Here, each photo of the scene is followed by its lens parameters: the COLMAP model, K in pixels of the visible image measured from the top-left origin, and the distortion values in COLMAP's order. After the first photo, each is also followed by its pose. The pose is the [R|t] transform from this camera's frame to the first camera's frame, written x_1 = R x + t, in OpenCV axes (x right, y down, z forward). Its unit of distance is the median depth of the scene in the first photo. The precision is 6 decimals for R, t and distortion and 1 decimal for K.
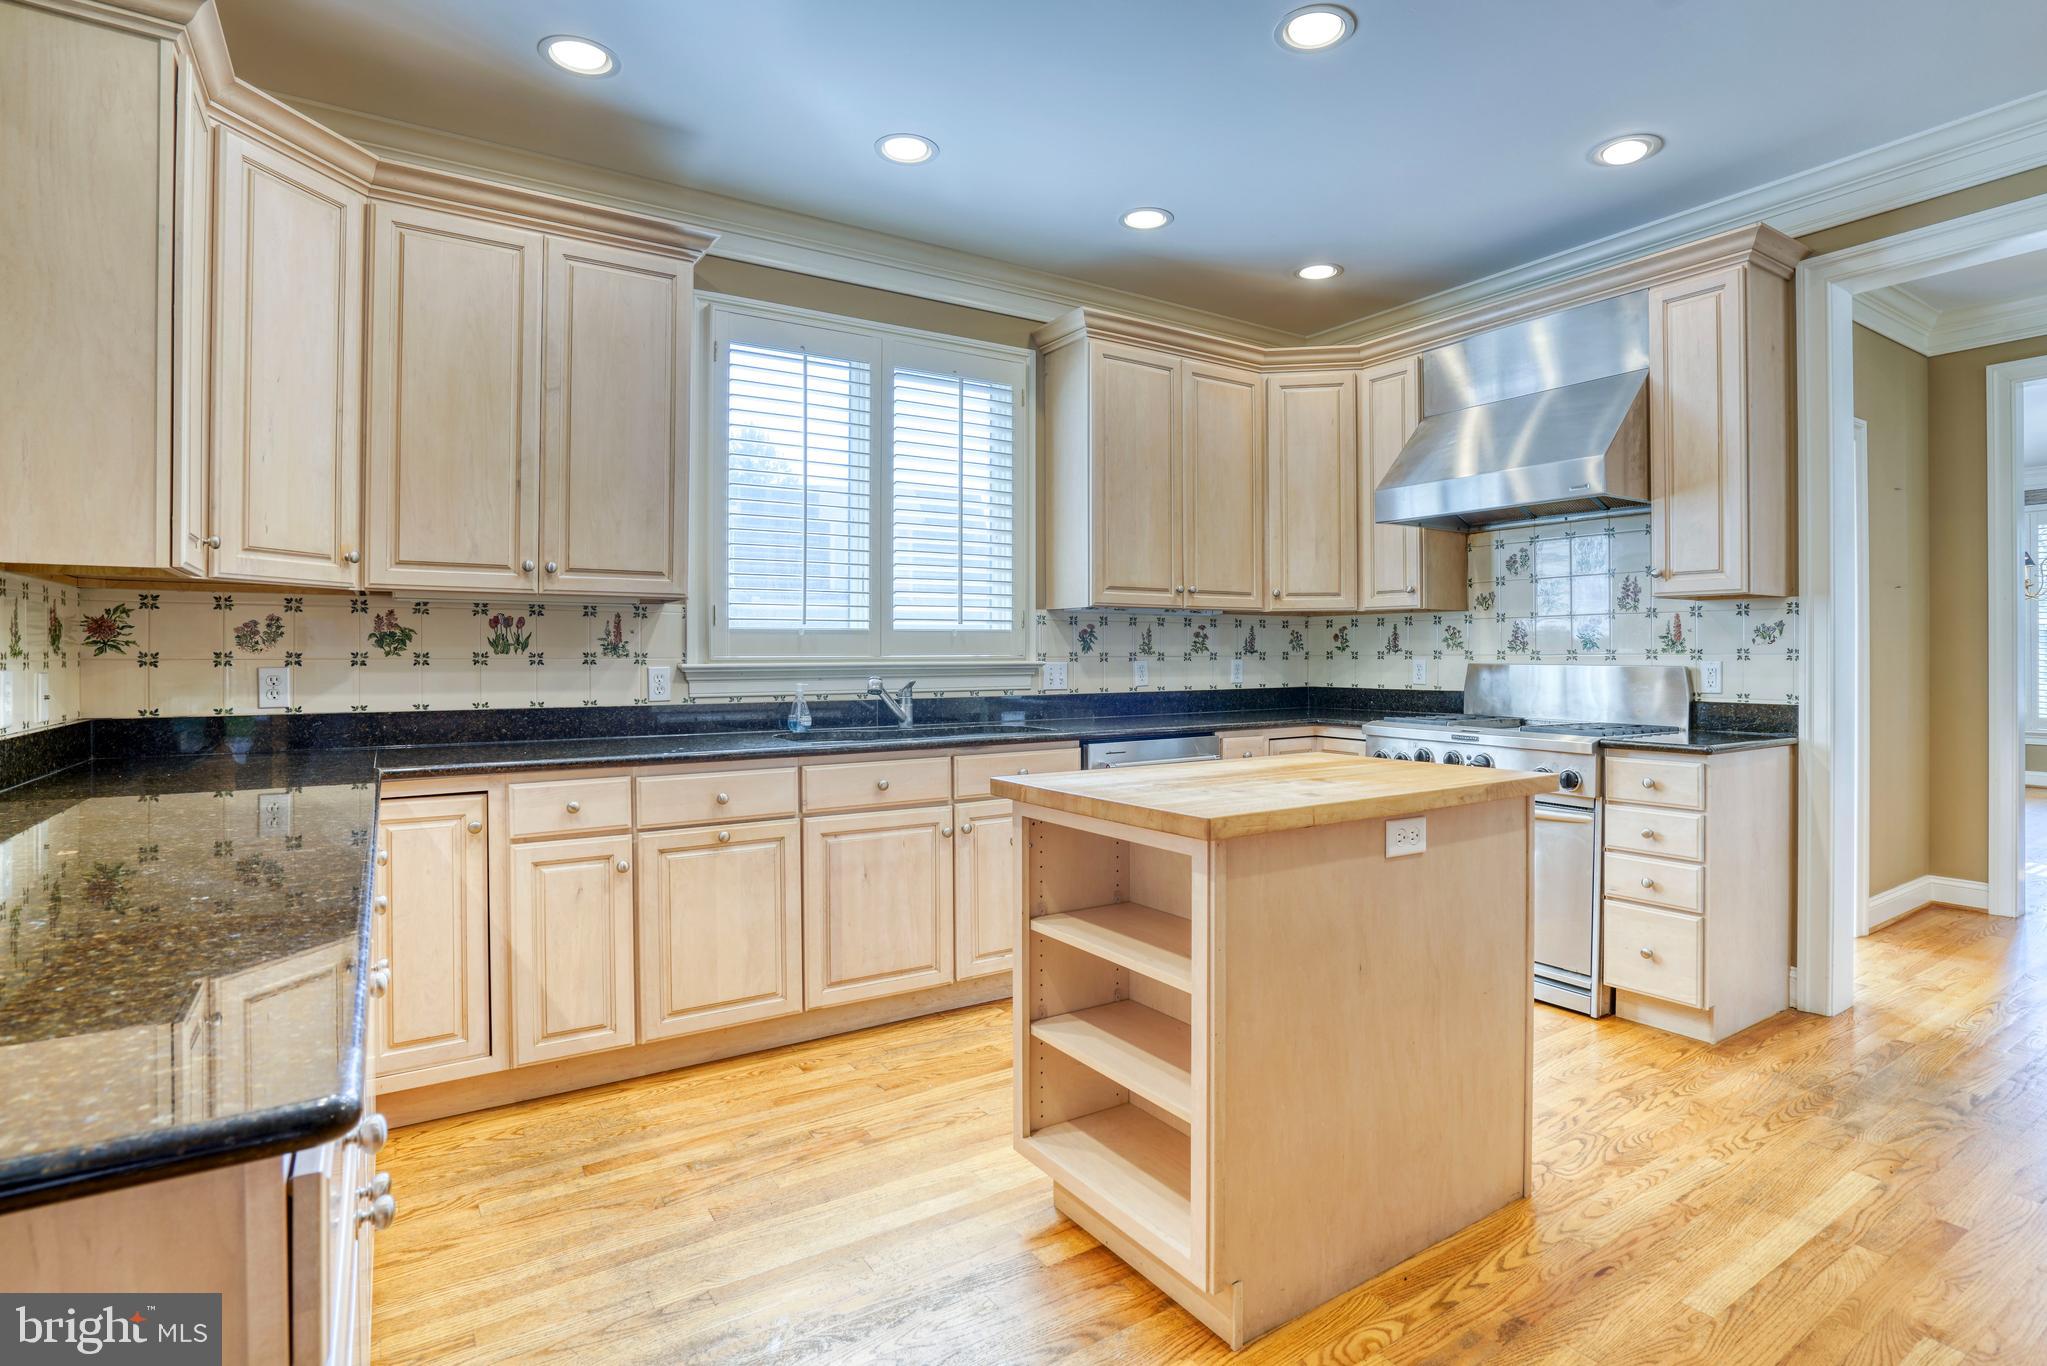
lens RADIAL K [[957.5, 0, 1044.0], [0, 957.5, 652.3], [0, 0, 1]] dist [-0.056911, 0.024871]
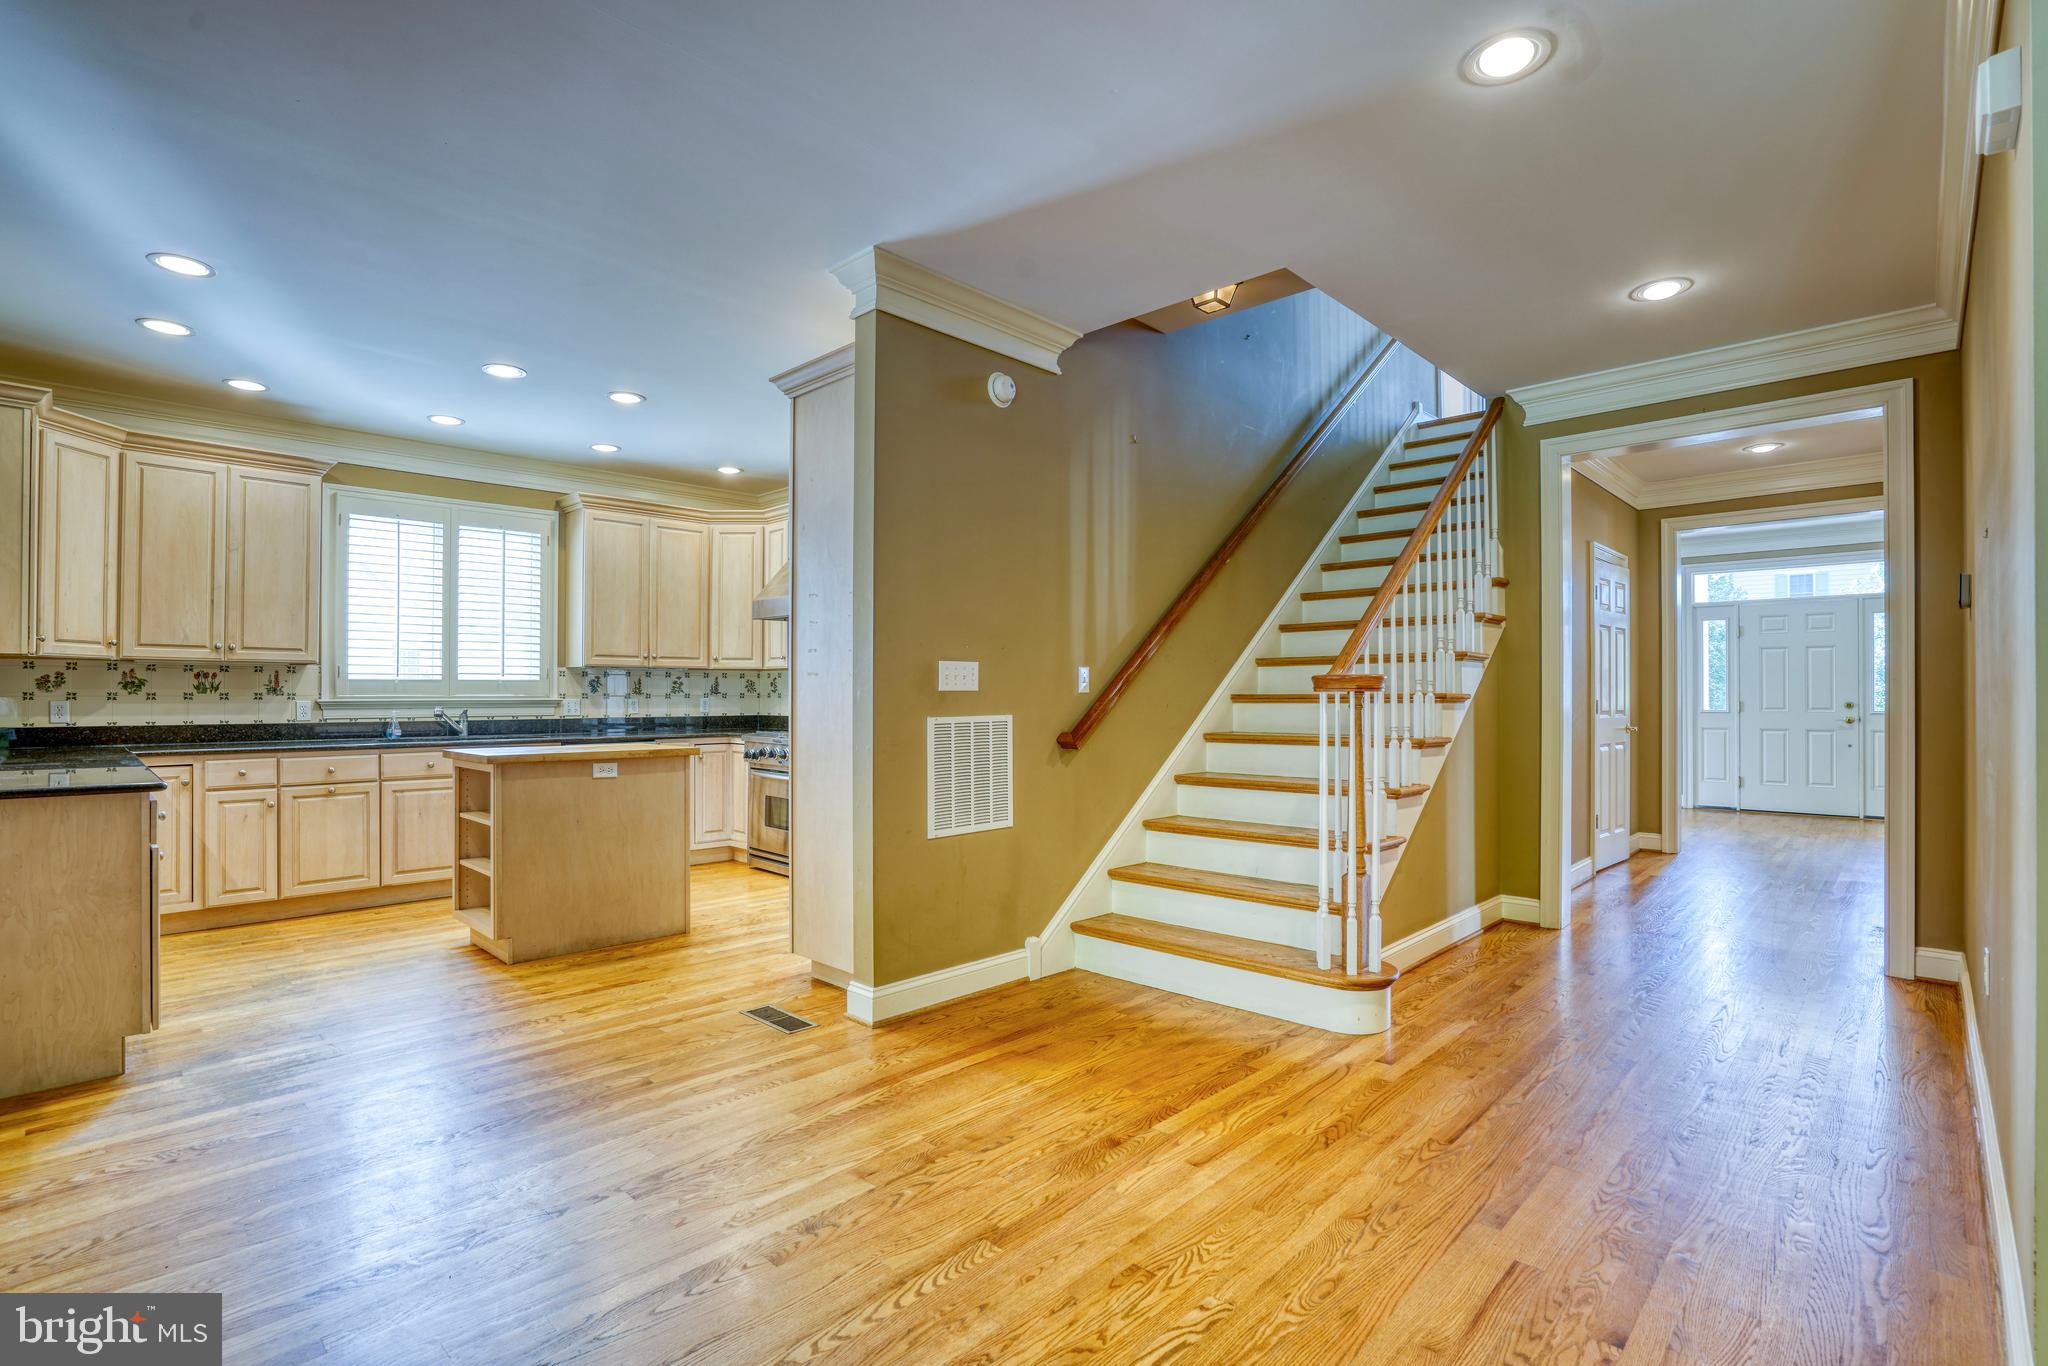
lens RADIAL K [[915.4, 0, 931.4], [0, 915.4, 686.9], [0, 0, 1]] dist [-0.036067, 0.016866]
pose [[0.987711, 0.004003, 0.156239, 0.506470], [-0.003231, 0.999981, -0.005196, -0.006253], [-0.156257, 0.004628, 0.987706, -0.873000]]
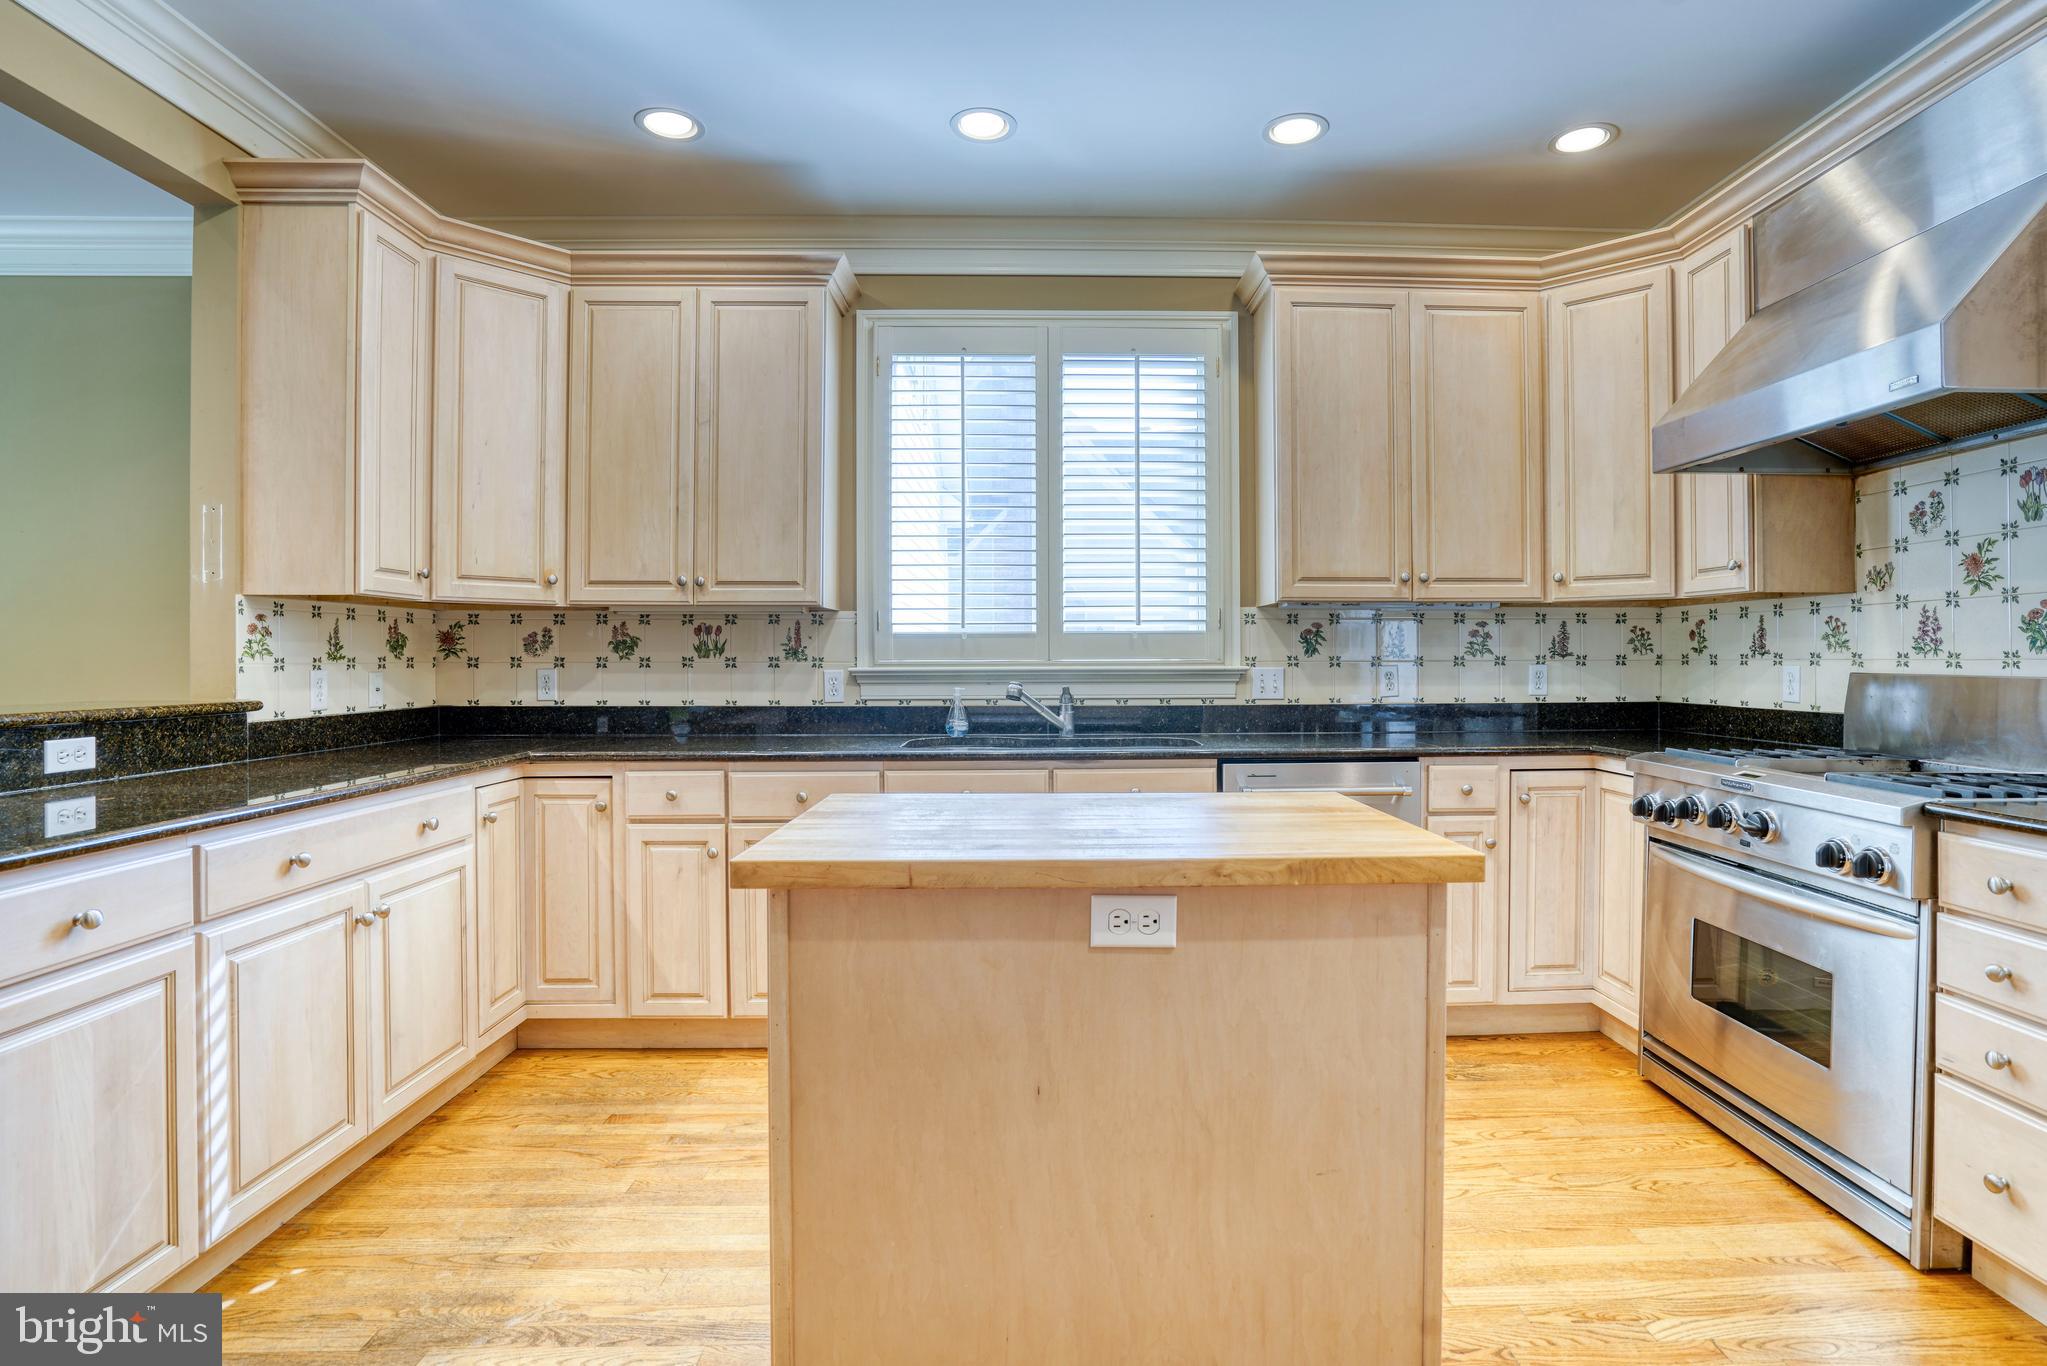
lens RADIAL K [[973.7, 0, 1113.2], [0, 973.7, 656.3], [0, 0, 1]] dist [-0.063241, 0.025257]
pose [[0.868692, -0.001004, -0.495352, 0.432711], [0.001270, 0.999999, 0.000201, -0.000125], [0.495351, -0.000804, 0.868692, 0.224843]]
